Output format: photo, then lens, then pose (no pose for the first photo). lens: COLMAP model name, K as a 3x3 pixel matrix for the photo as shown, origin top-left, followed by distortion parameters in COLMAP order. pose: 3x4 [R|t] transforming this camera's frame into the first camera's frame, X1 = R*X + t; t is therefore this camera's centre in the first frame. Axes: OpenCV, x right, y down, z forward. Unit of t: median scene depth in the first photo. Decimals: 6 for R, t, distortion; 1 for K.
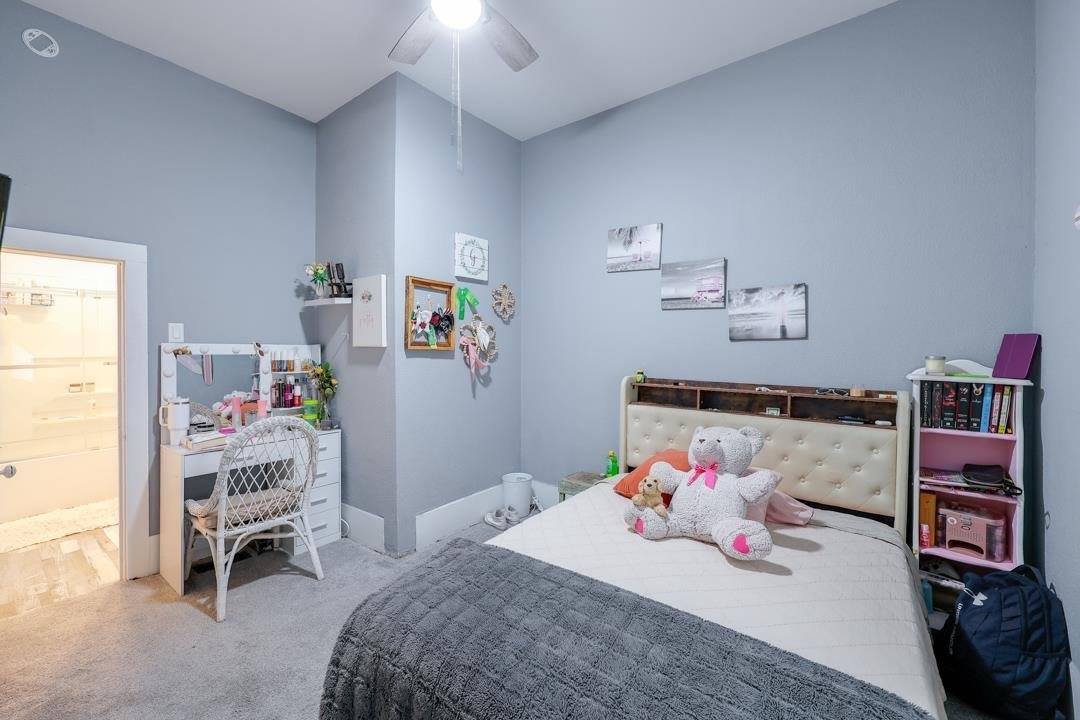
lens RADIAL K [[436.5, 0, 530.9], [0, 436.5, 353.6], [0, 0, 1]] dist [0.001199, 0.000002]
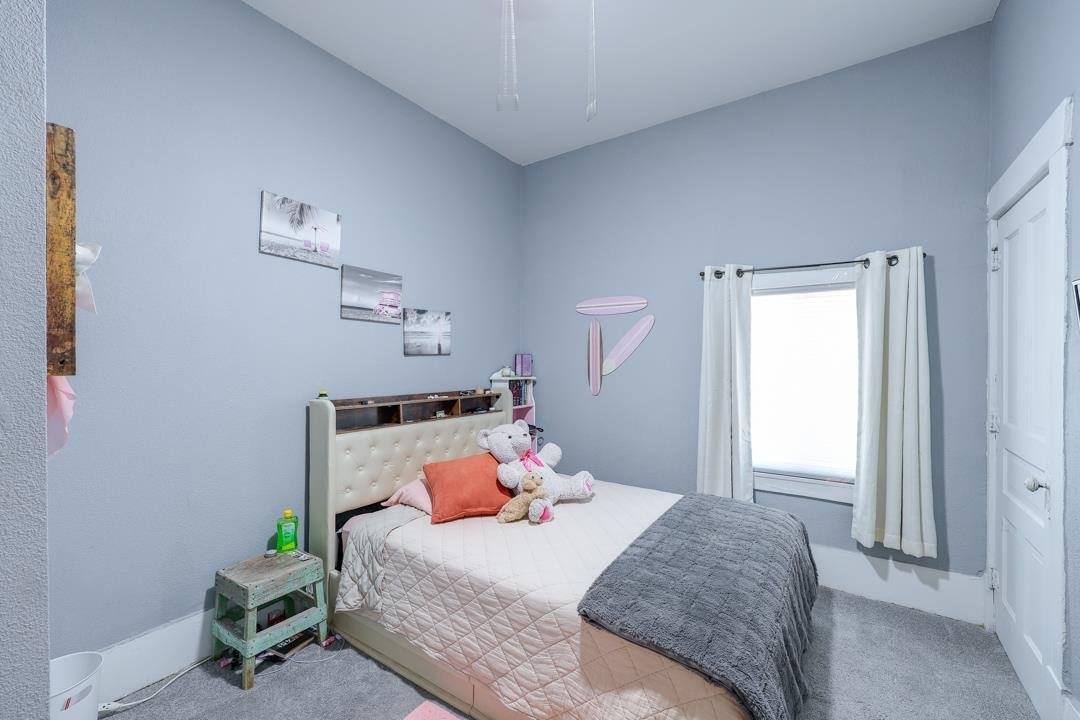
lens RADIAL K [[436.5, 0, 532.2], [0, 436.5, 361.4], [0, 0, 1]] dist [0.001199, 0.000002]
pose [[-0.050726, 0.006129, 0.998694, -0.628753], [0.030522, 0.999524, -0.004584, -0.001162], [-0.998246, 0.030250, -0.050889, 0.753490]]
